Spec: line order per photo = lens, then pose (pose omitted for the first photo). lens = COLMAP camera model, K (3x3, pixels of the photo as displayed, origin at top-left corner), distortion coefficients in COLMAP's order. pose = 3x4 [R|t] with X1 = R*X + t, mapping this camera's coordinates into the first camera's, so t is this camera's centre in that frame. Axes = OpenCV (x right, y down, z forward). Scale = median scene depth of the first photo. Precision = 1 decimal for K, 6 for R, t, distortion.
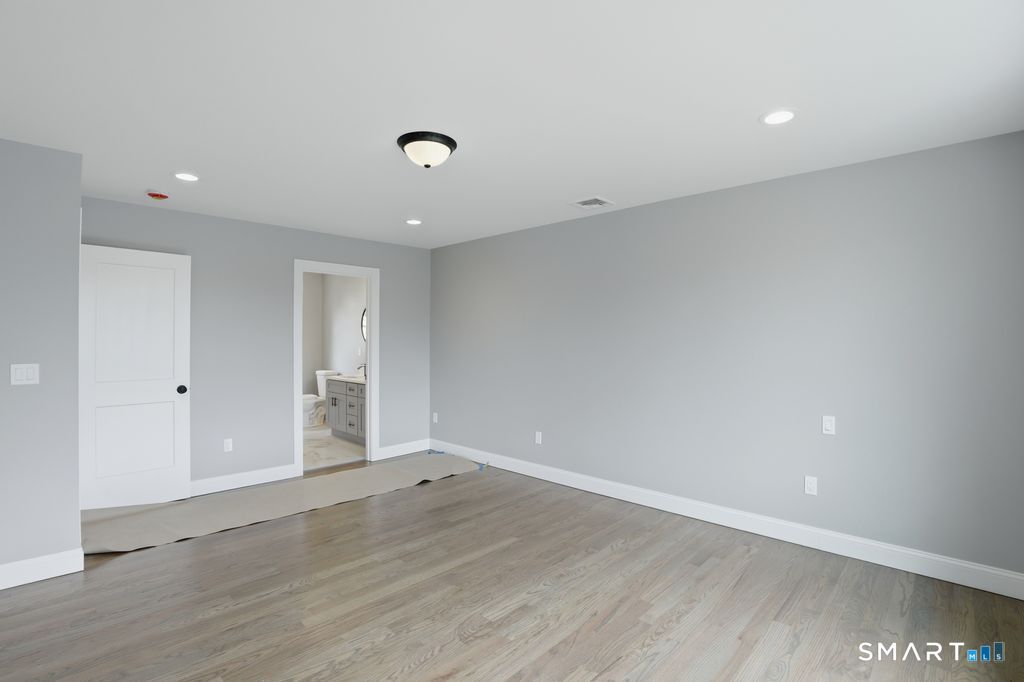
lens RADIAL K [[470.2, 0, 514.5], [0, 470.2, 338.0], [0, 0, 1]] dist [-0.038643, 0.000835]
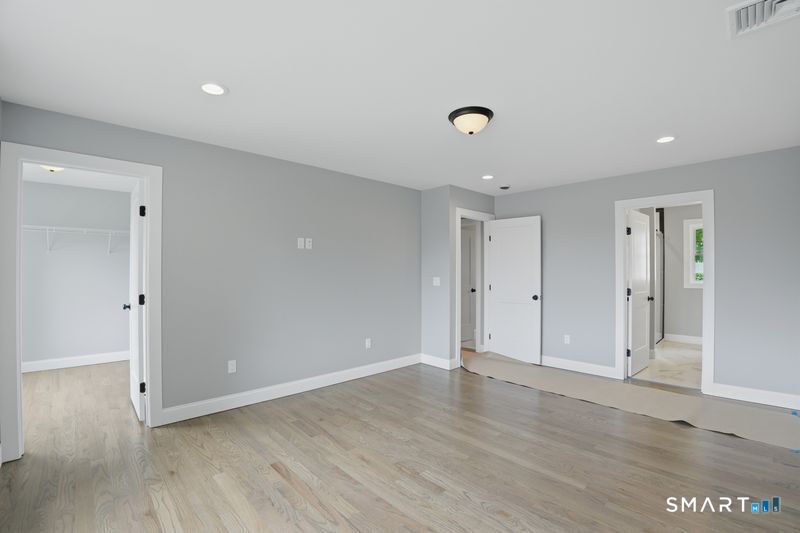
lens RADIAL K [[360.7, 0, 418.8], [0, 360.7, 271.3], [0, 0, 1]] dist [-0.040915, 0.000339]
pose [[-0.008715, -0.000119, -0.999962, 0.692869], [0.006573, 0.999978, -0.000177, 0.016924], [0.999940, -0.006574, -0.008714, 0.712017]]
